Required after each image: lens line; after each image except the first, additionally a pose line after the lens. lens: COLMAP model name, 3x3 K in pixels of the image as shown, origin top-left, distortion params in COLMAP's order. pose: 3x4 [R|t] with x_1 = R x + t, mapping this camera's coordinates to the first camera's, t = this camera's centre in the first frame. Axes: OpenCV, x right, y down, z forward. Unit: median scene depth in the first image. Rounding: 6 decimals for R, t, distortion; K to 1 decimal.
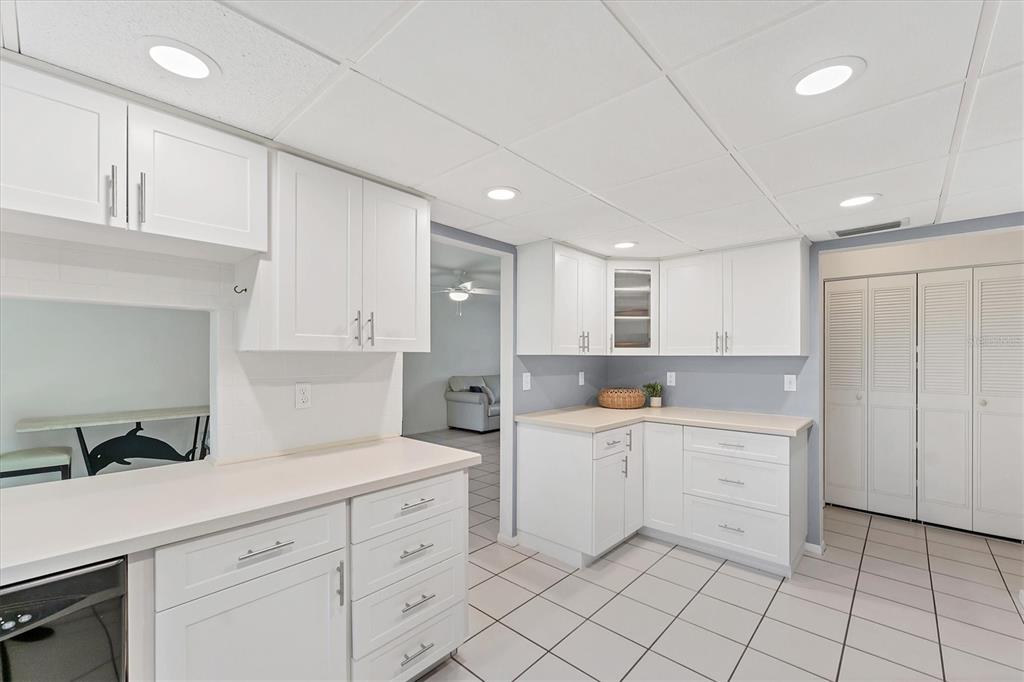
lens RADIAL K [[428.2, 0, 505.7], [0, 428.2, 356.6], [0, 0, 1]] dist [-0.001232, 0.000092]
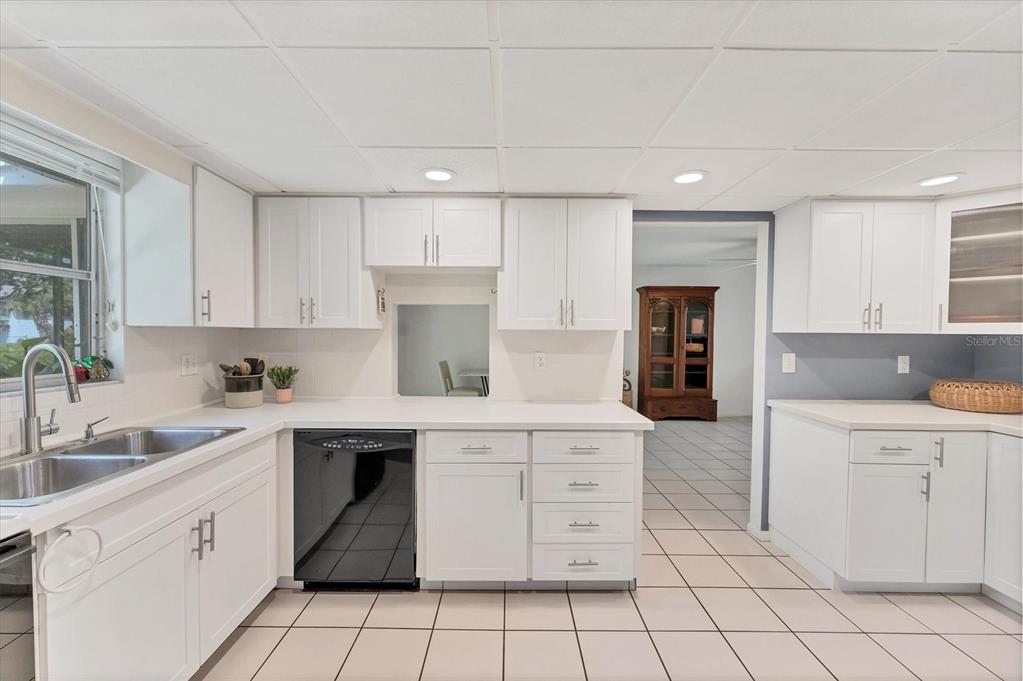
lens RADIAL K [[427.8, 0, 513.5], [0, 427.8, 341.4], [0, 0, 1]] dist [-0.001232, 0.000092]
pose [[0.677191, 0.016685, -0.735618, 0.342409], [-0.004851, 0.999822, 0.018213, 0.000320], [0.735791, -0.008765, 0.677152, -0.012858]]
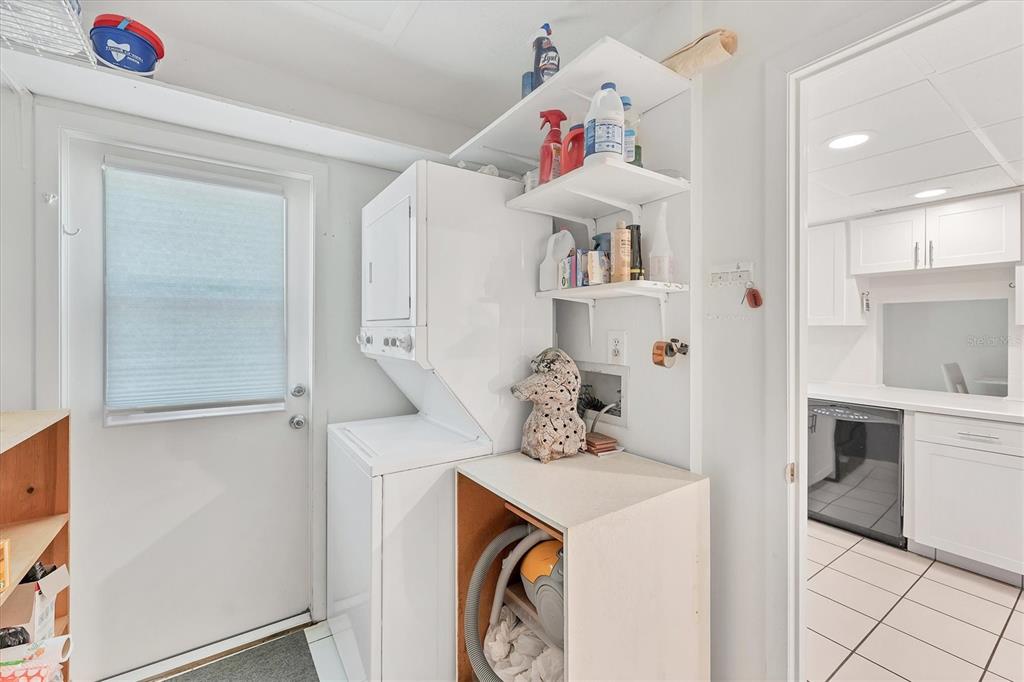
lens RADIAL K [[428.2, 0, 501.5], [0, 428.2, 330.7], [0, 0, 1]] dist [-0.001232, 0.000092]
pose [[-0.241496, 0.002429, -0.970399, 0.748919], [-0.002555, 0.999992, 0.003139, 0.003163], [0.970398, 0.003237, -0.241488, -0.232984]]
